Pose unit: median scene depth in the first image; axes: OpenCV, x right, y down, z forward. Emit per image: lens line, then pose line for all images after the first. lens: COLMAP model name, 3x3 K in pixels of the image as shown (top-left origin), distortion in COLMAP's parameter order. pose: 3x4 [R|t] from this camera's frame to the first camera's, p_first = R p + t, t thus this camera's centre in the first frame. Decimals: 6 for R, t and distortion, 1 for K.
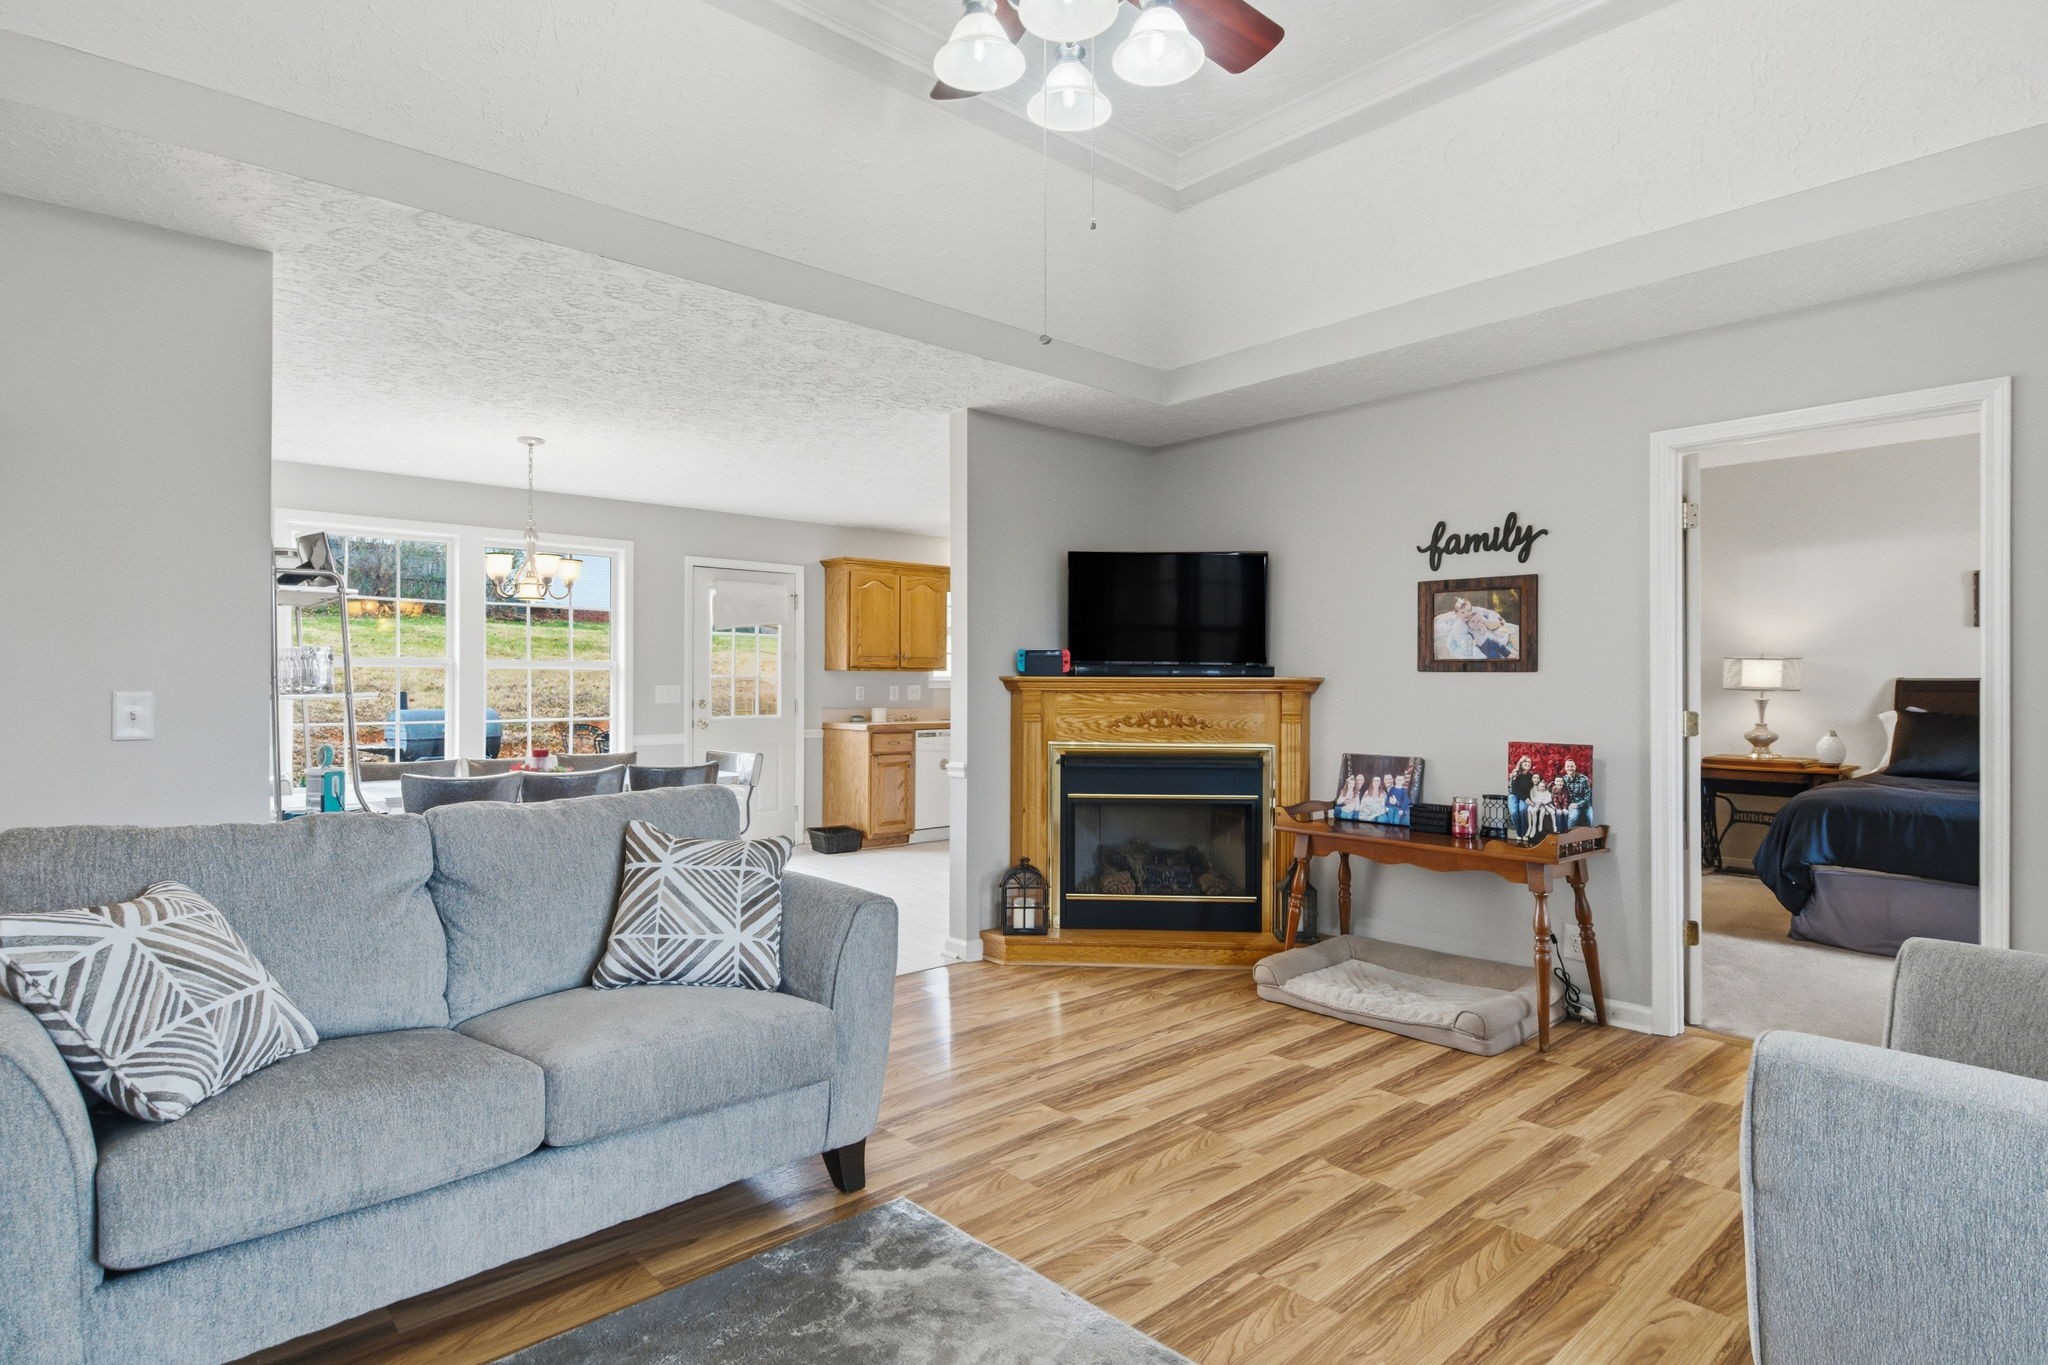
lens RADIAL K [[981.5, 0, 1024.0], [0, 981.5, 679.1], [0, 0, 1]] dist [-0.006309, -0.000737]
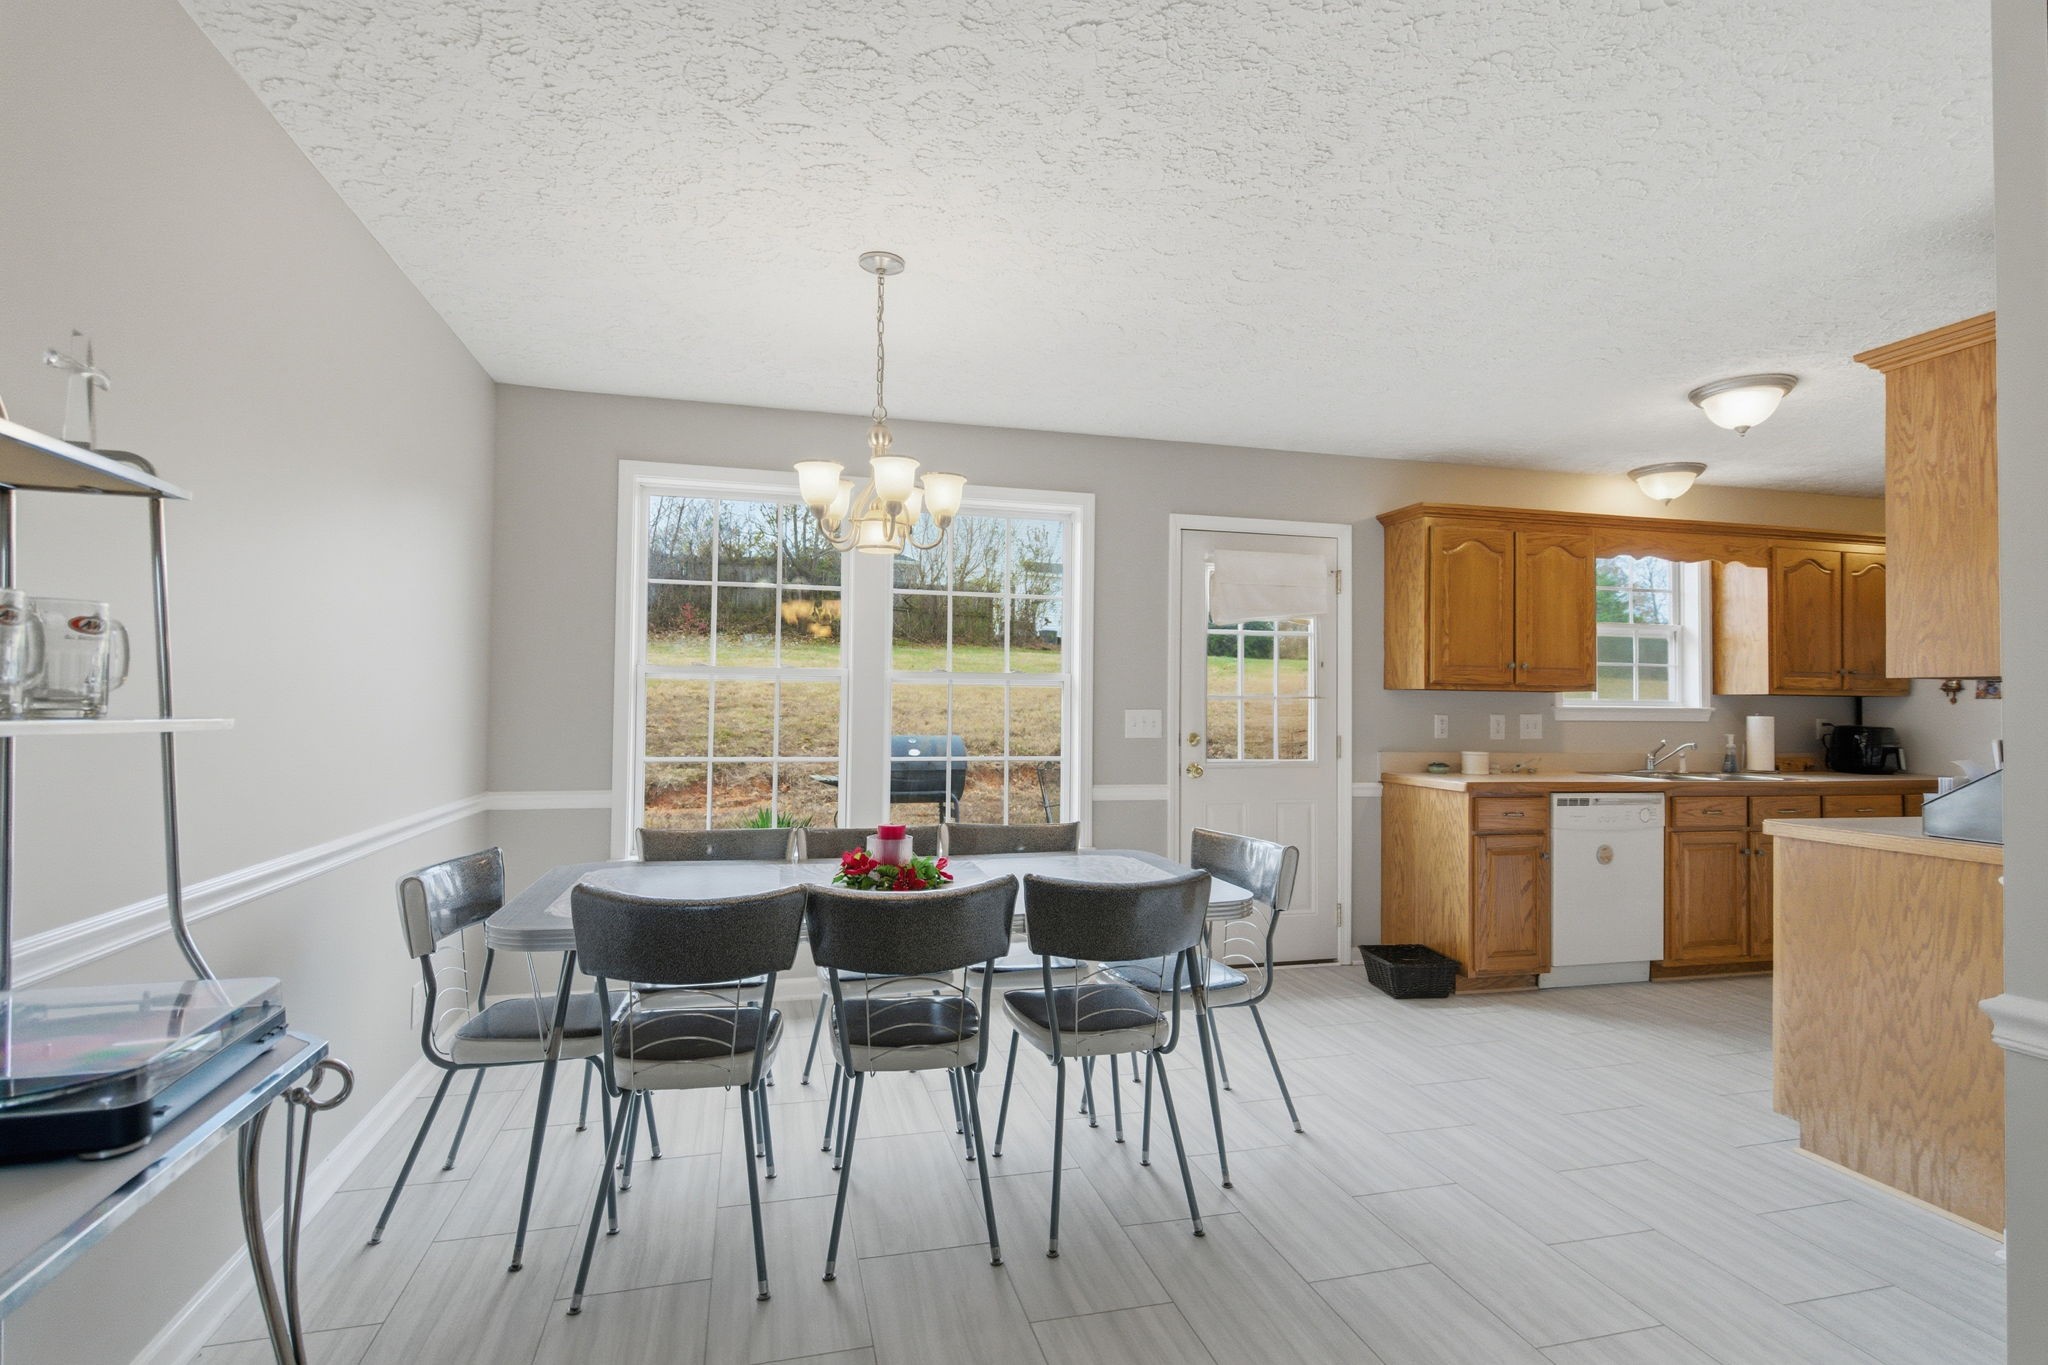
lens RADIAL K [[981.5, 0, 1024.0], [0, 981.5, 679.1], [0, 0, 1]] dist [-0.006309, -0.000737]
pose [[0.875026, -0.004784, -0.484053, -0.103127], [-0.008183, 0.999662, -0.024671, 0.001863], [0.484008, 0.025549, 0.874691, 0.345887]]
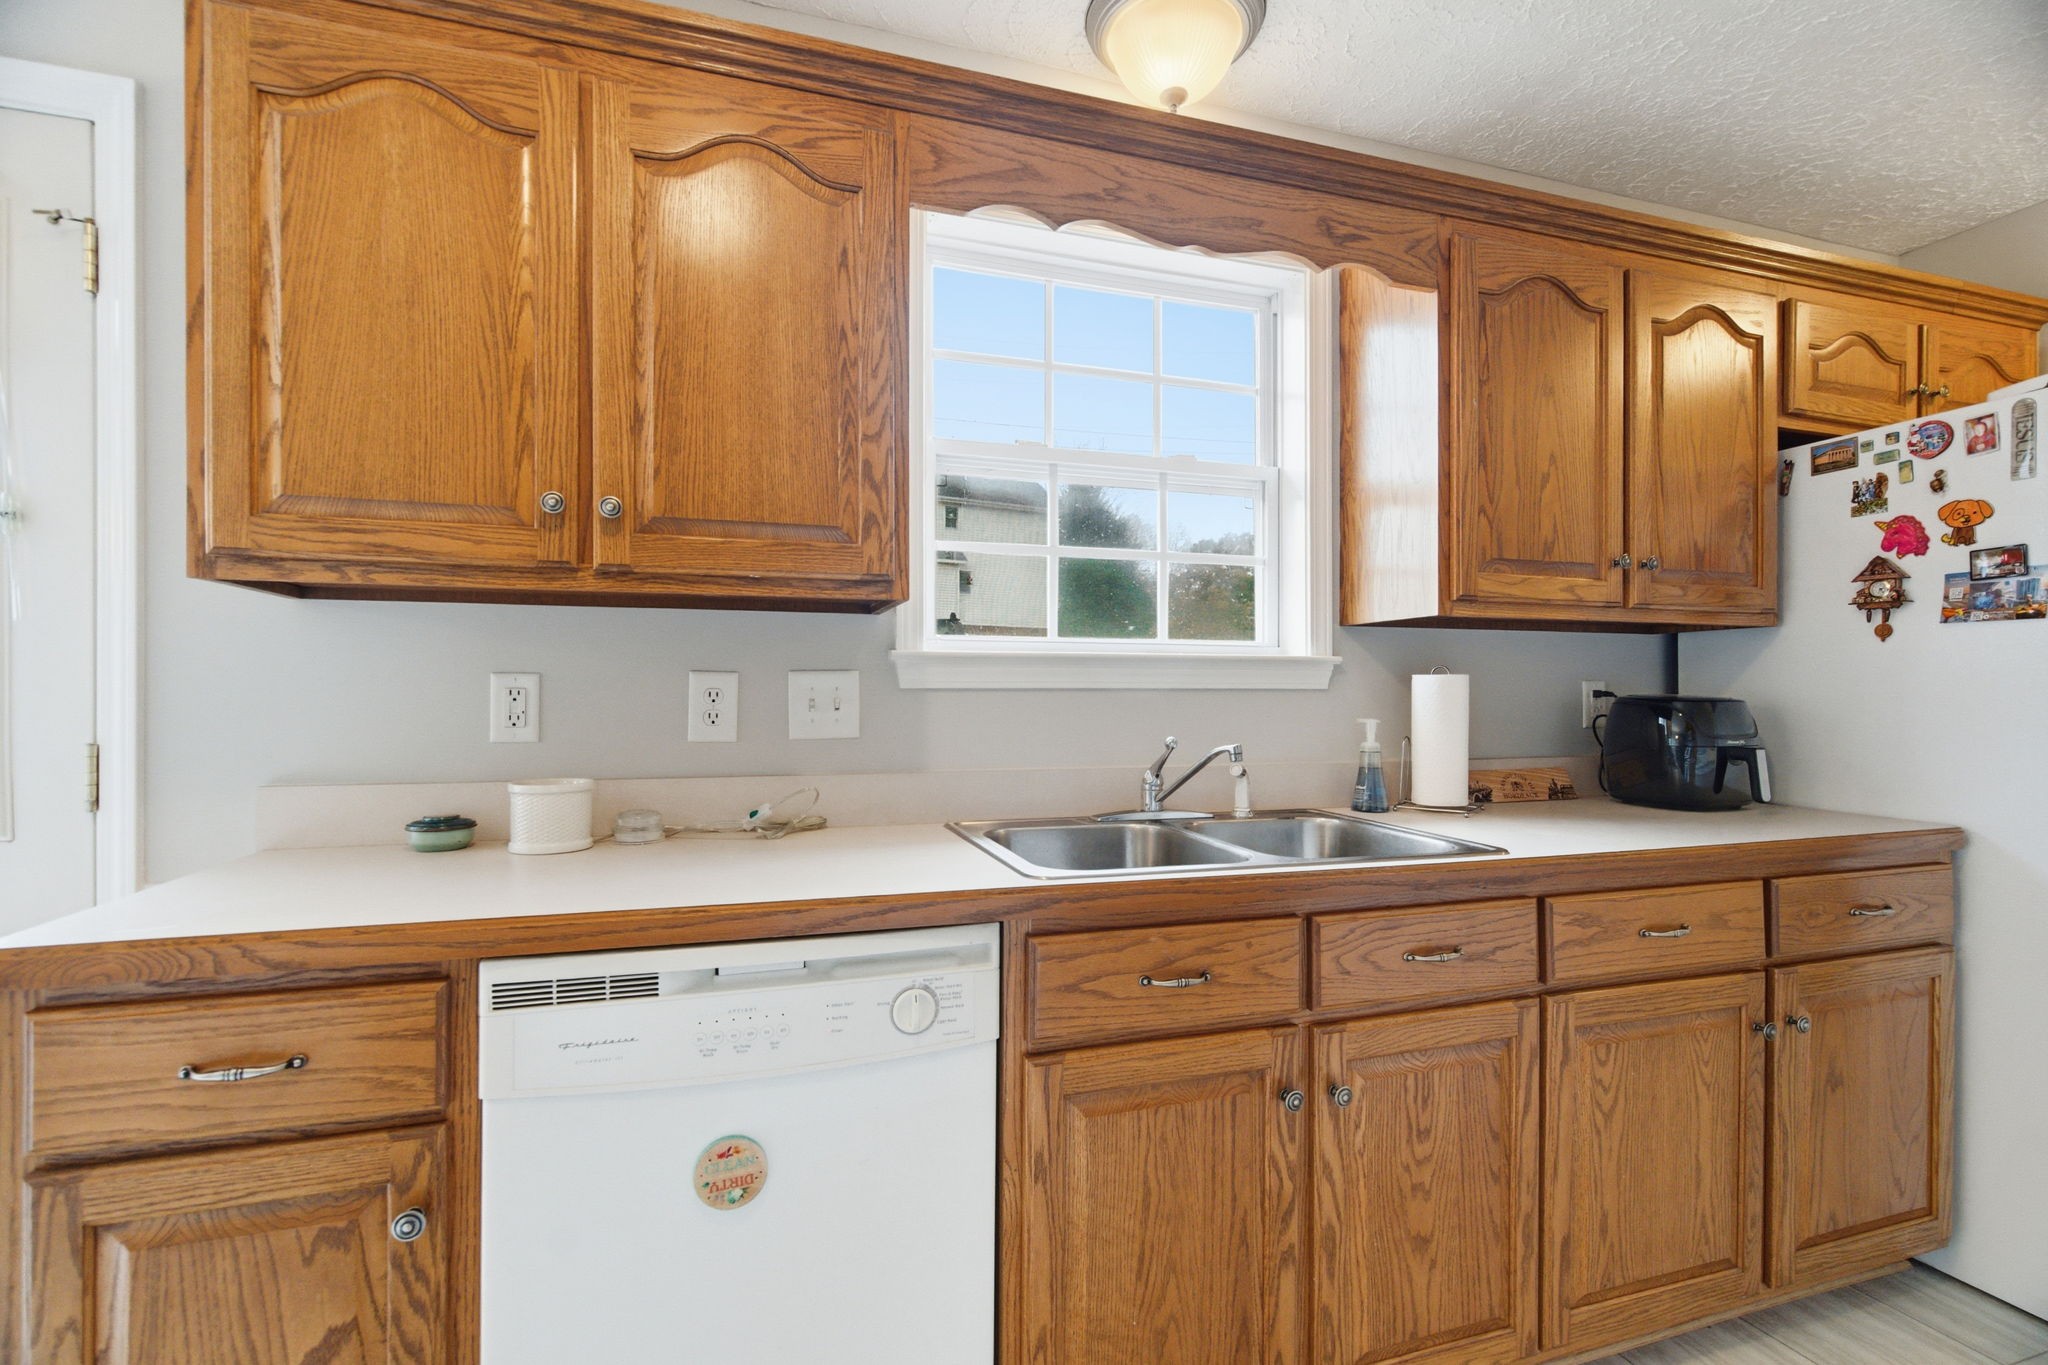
lens RADIAL K [[926.6, 0, 1021.5], [0, 926.6, 688.3], [0, 0, 1]] dist [-0.000270, -0.000025]
pose [[0.906012, -0.003798, -0.423235, 0.024145], [0.002658, 0.999991, -0.003283, 0.011680], [0.423244, 0.001850, 0.906014, 0.914704]]
